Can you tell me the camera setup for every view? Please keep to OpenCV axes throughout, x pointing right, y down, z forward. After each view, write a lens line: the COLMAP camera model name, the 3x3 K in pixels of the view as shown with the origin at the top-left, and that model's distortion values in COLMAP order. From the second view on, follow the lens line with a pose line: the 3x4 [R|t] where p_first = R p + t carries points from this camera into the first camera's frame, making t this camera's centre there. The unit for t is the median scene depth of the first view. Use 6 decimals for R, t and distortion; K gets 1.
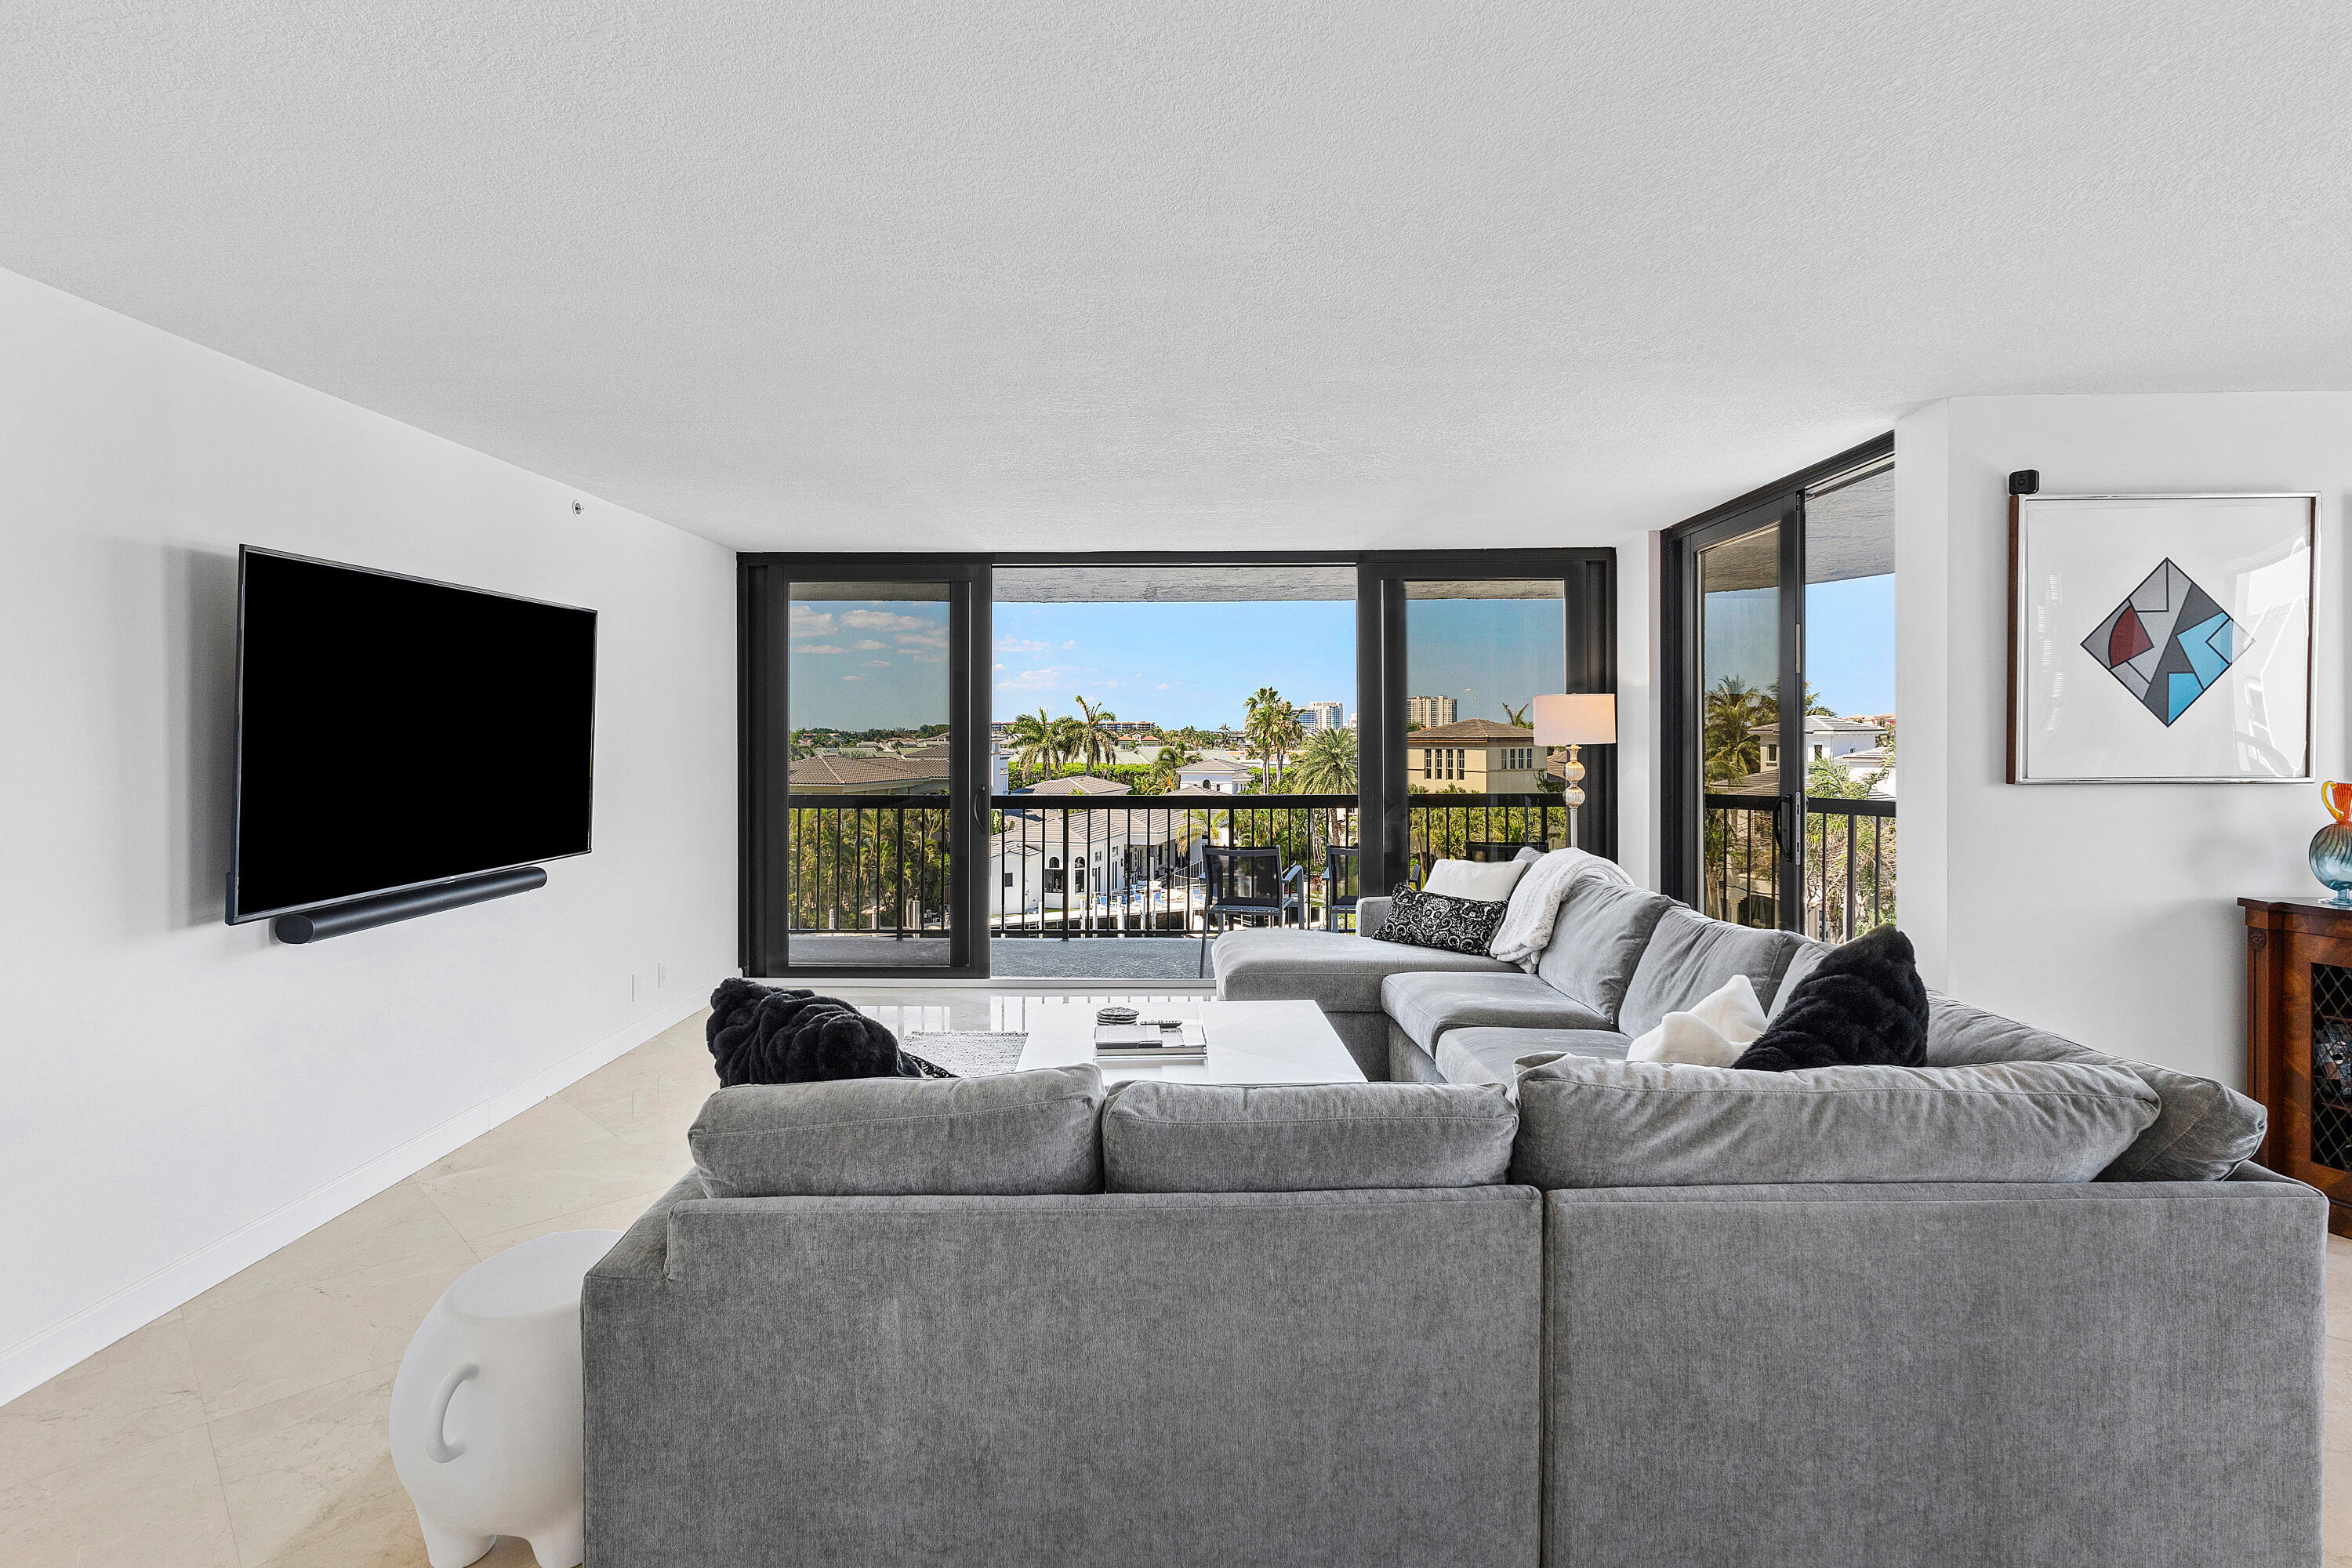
lens RADIAL K [[1165.2, 0, 1174.8], [0, 1165.2, 720.9], [0, 0, 1]] dist [0.003478, -0.002202]
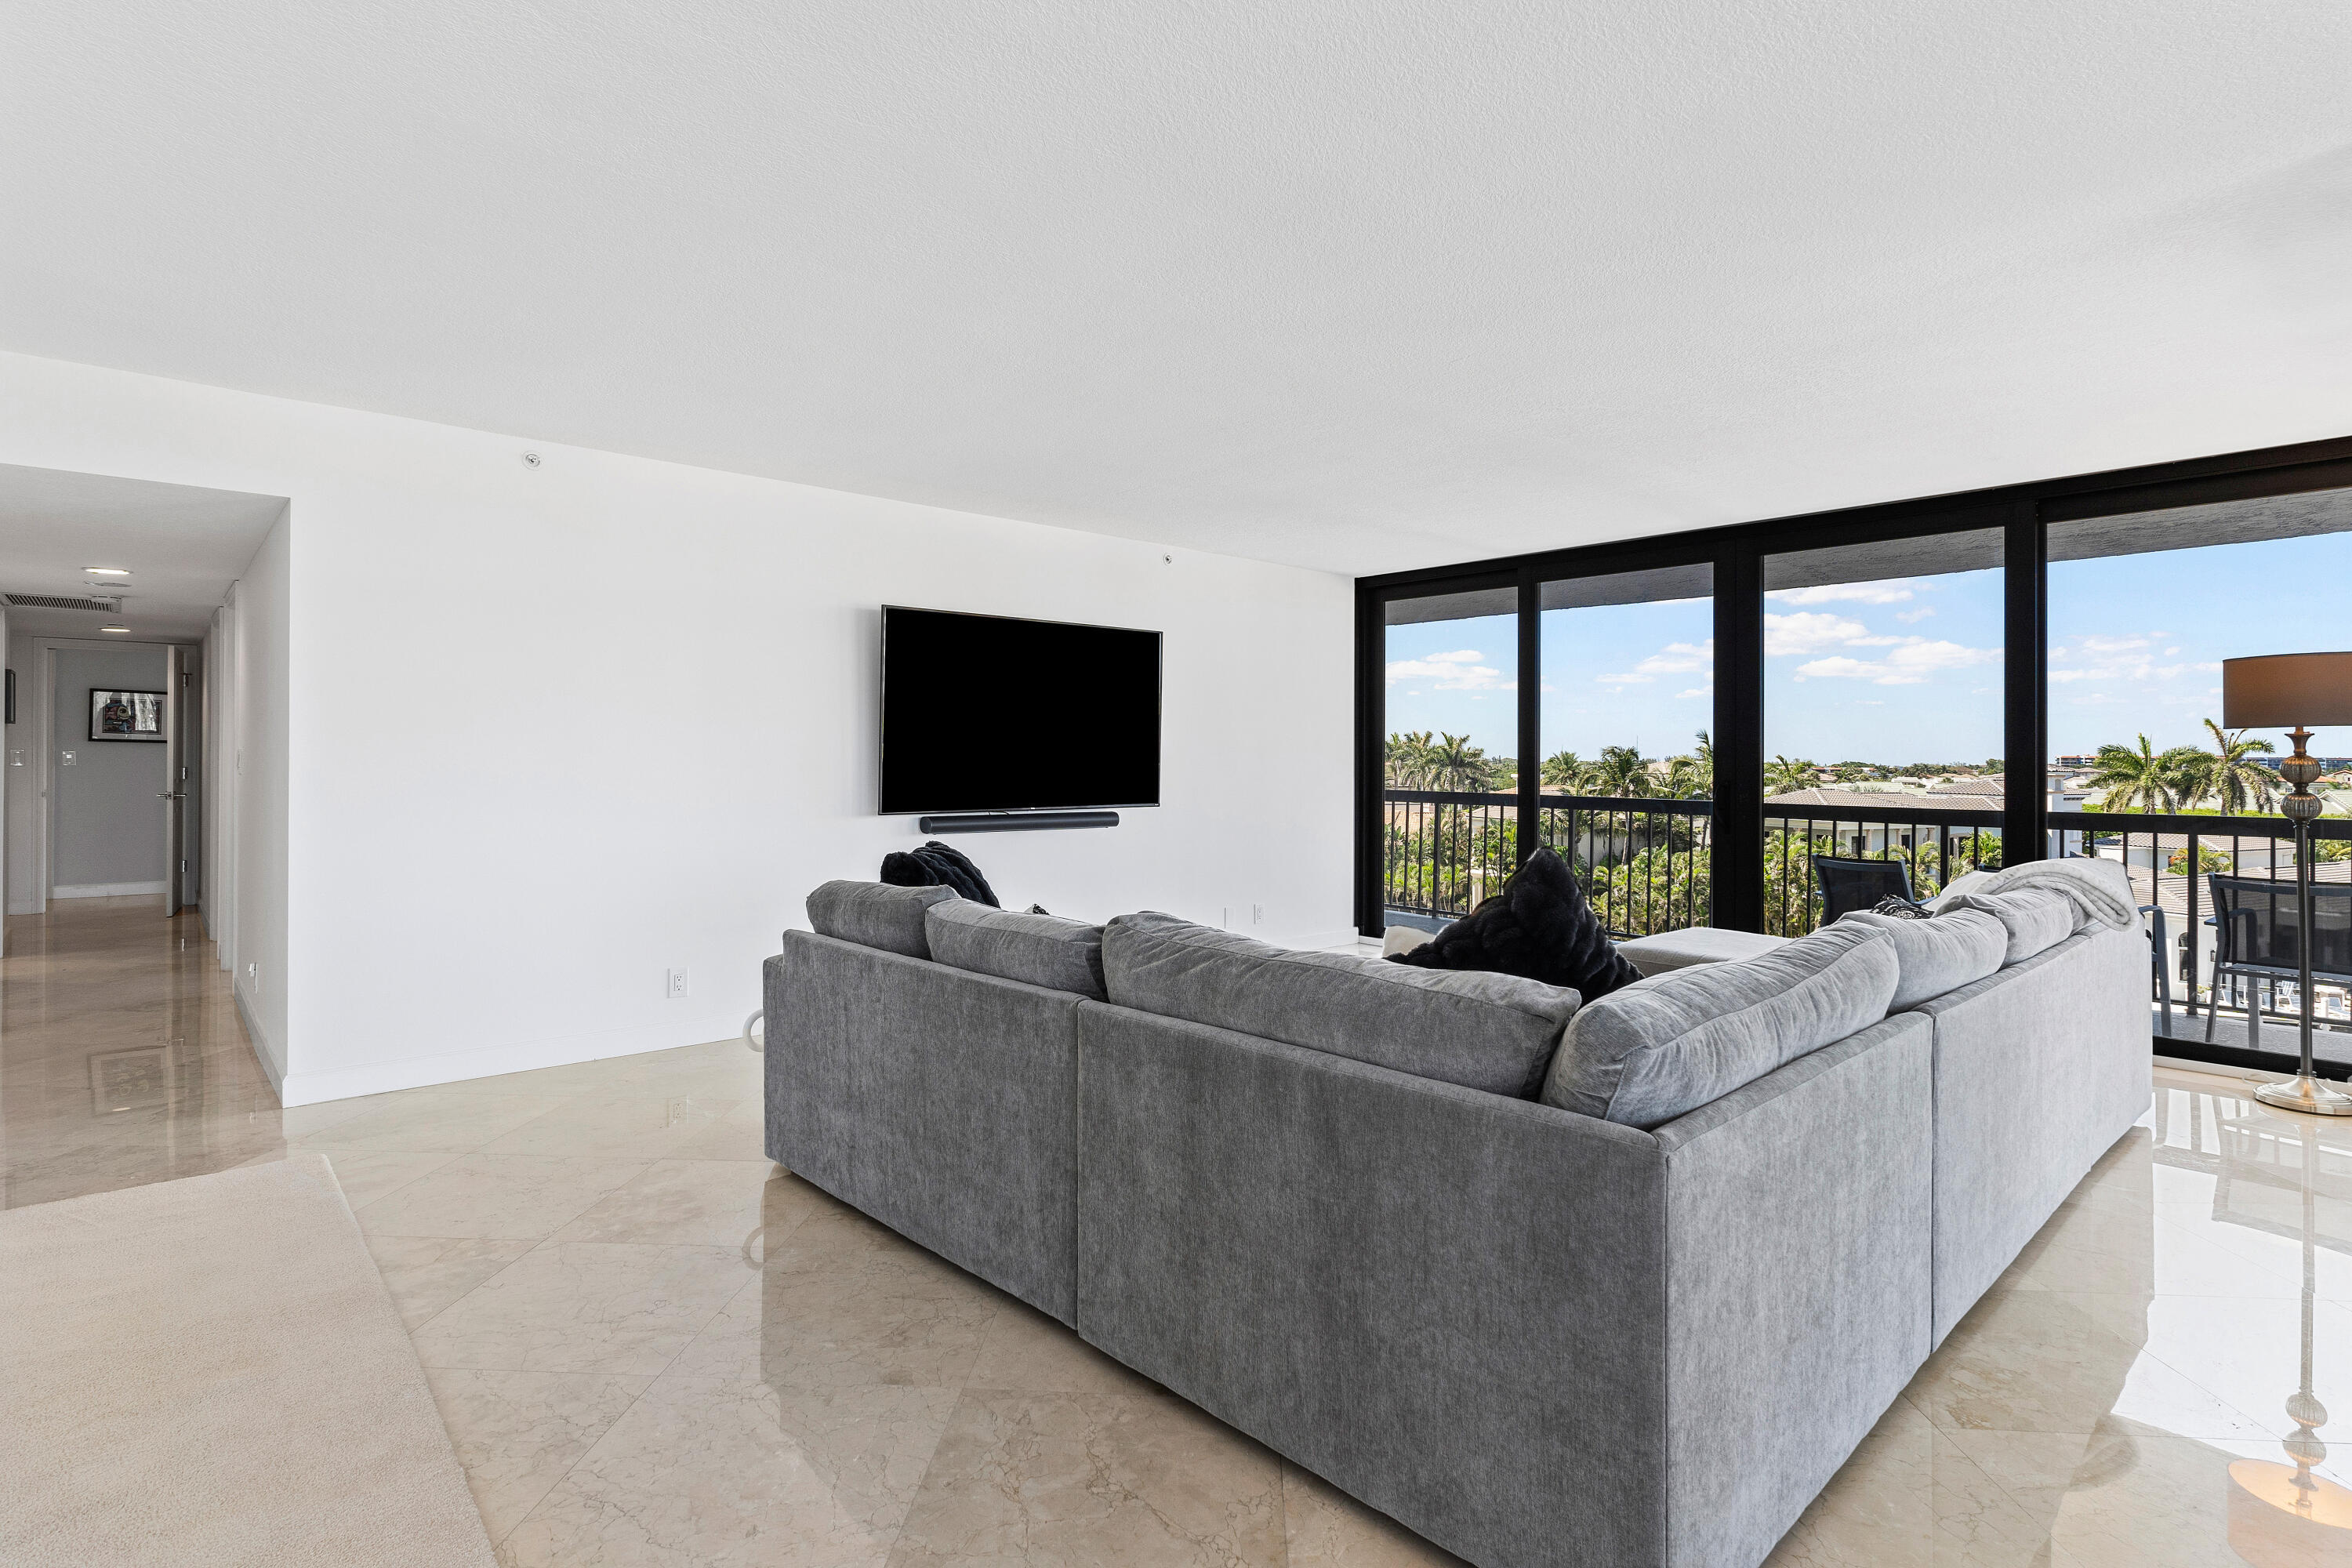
lens RADIAL K [[1165.2, 0, 1169.5], [0, 1165.2, 783.1], [0, 0, 1]] dist [0.003478, -0.002202]
pose [[0.672199, 0.020919, -0.740075, 0.540368], [-0.002689, 0.999663, 0.025814, 0.049092], [0.740366, -0.015362, 0.672029, 0.074930]]
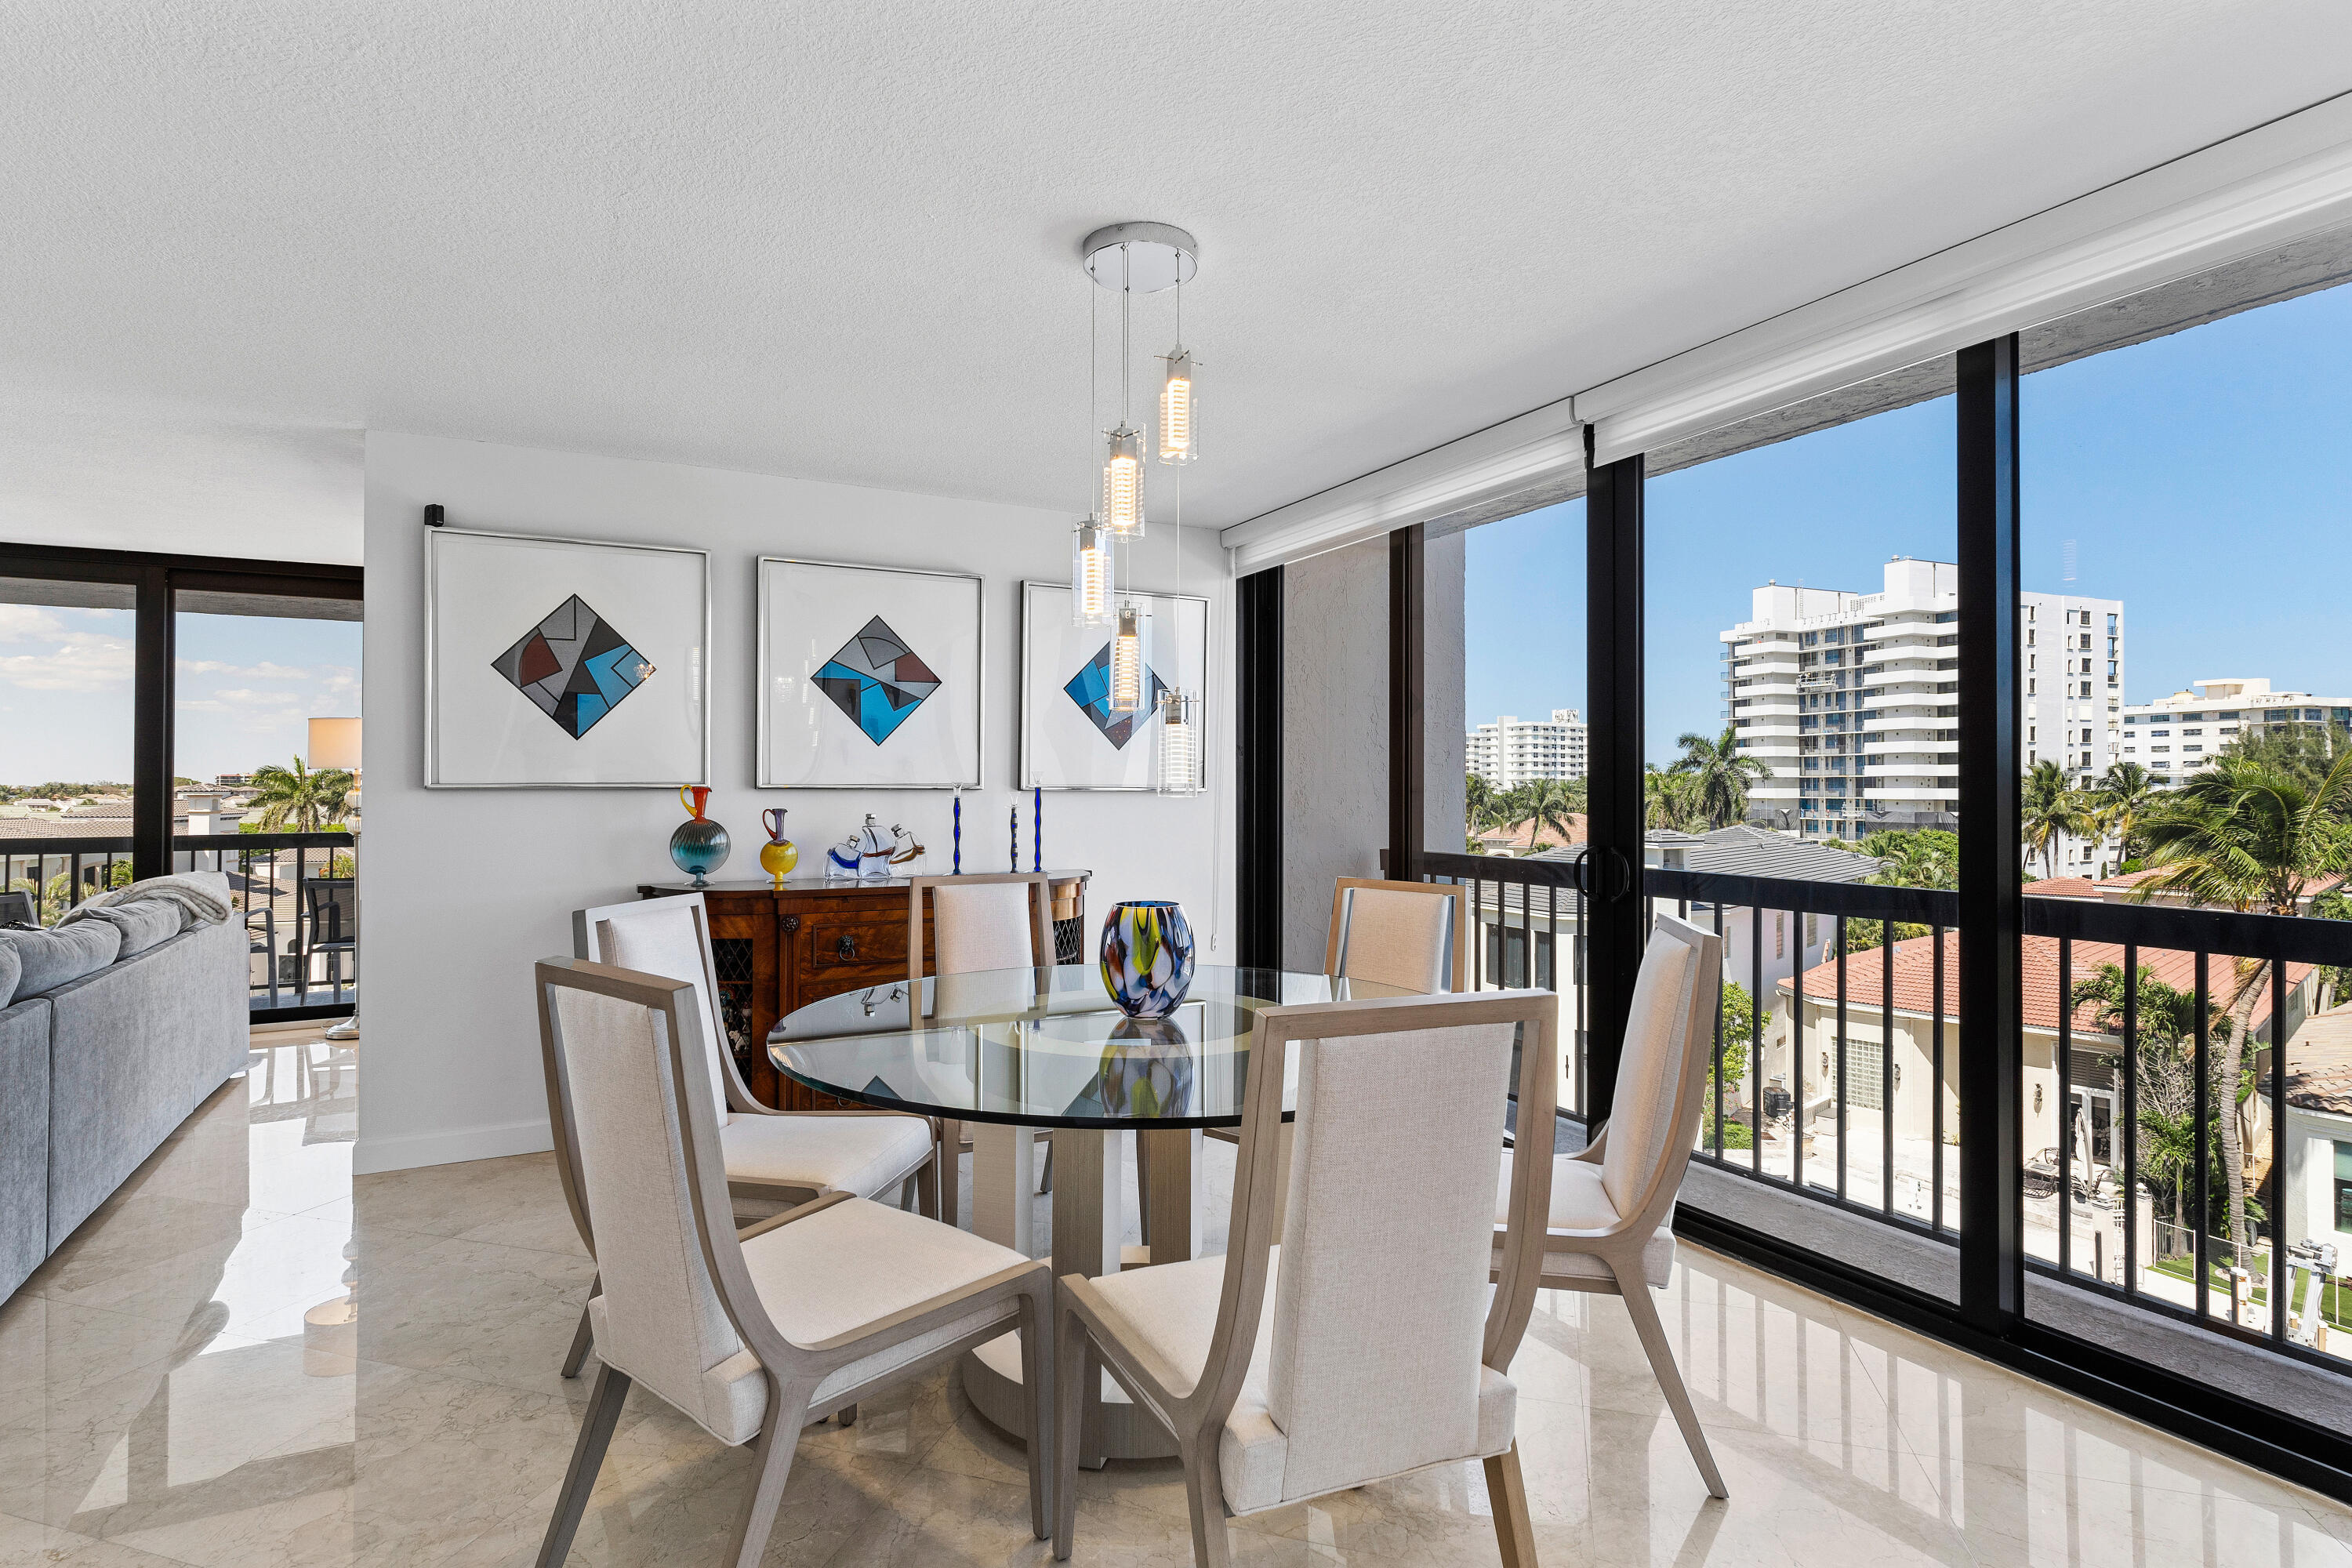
lens RADIAL K [[1165.2, 0, 1160.2], [0, 1165.2, 754.2], [0, 0, 1]] dist [0.003478, -0.002202]
pose [[0.879334, 0.016921, 0.475906, 0.631066], [-0.007018, 0.999720, -0.022577, 0.033042], [-0.476155, 0.016513, 0.879206, -0.239292]]
